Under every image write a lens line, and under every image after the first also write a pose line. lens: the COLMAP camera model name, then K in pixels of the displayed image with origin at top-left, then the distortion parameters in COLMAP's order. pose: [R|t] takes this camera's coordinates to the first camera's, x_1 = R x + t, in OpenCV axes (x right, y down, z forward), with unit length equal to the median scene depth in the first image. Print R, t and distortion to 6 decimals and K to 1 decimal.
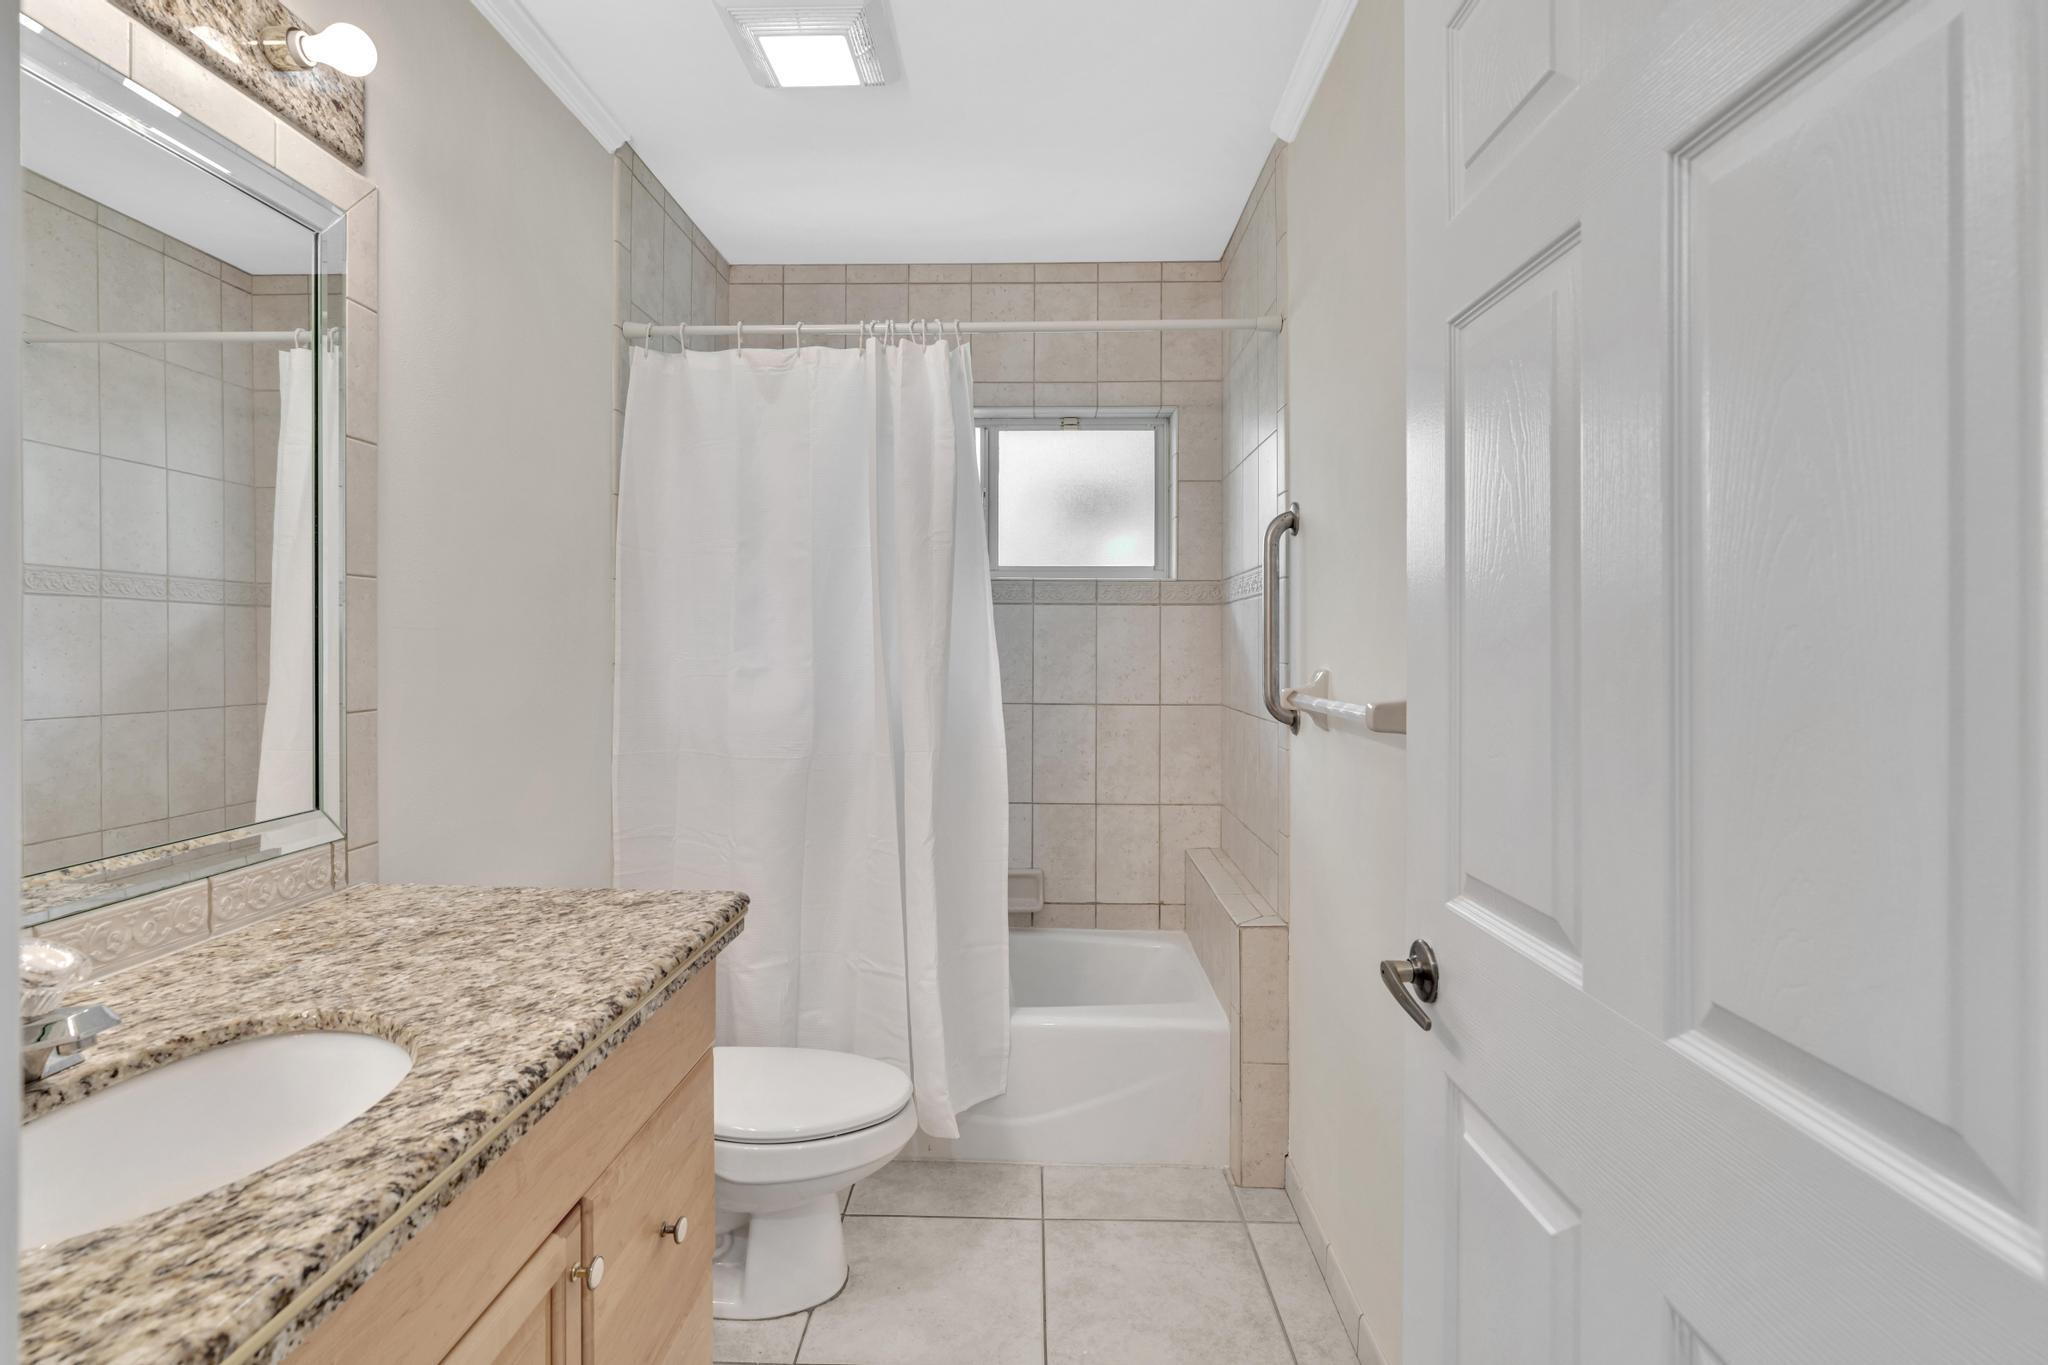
lens RADIAL K [[934.8, 0, 1033.4], [0, 934.8, 647.6], [0, 0, 1]] dist [-0.007924, 0.003866]
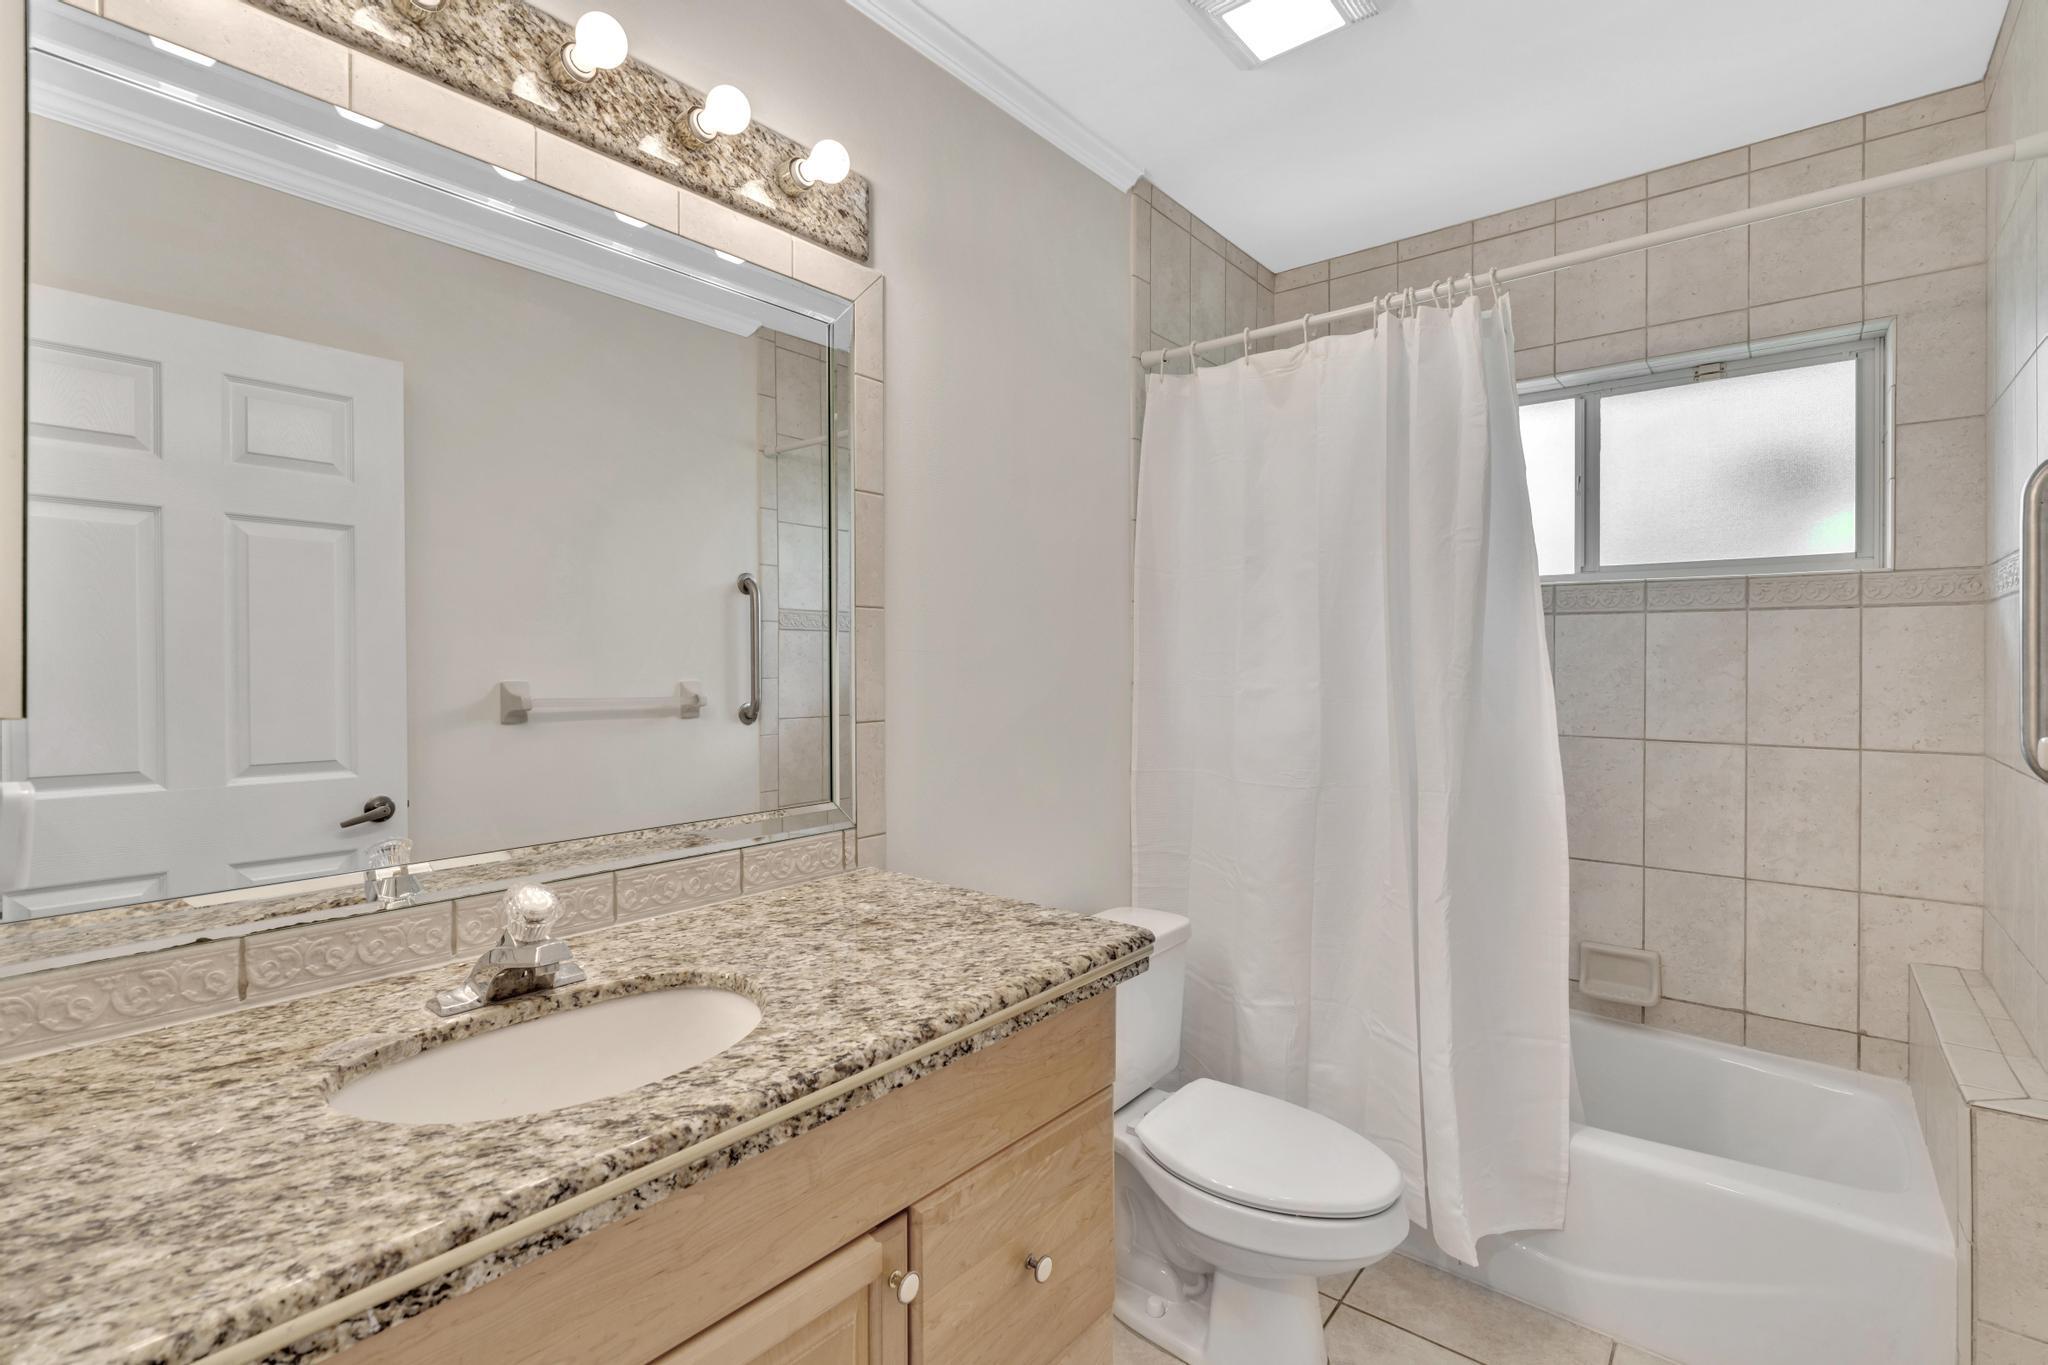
lens RADIAL K [[934.8, 0, 1028.7], [0, 934.8, 671.1], [0, 0, 1]] dist [-0.007924, 0.003866]
pose [[0.797106, 0.003588, -0.603828, 0.093090], [-0.000799, 0.999988, 0.004888, -0.001101], [0.603838, -0.003414, 0.797100, 0.105774]]
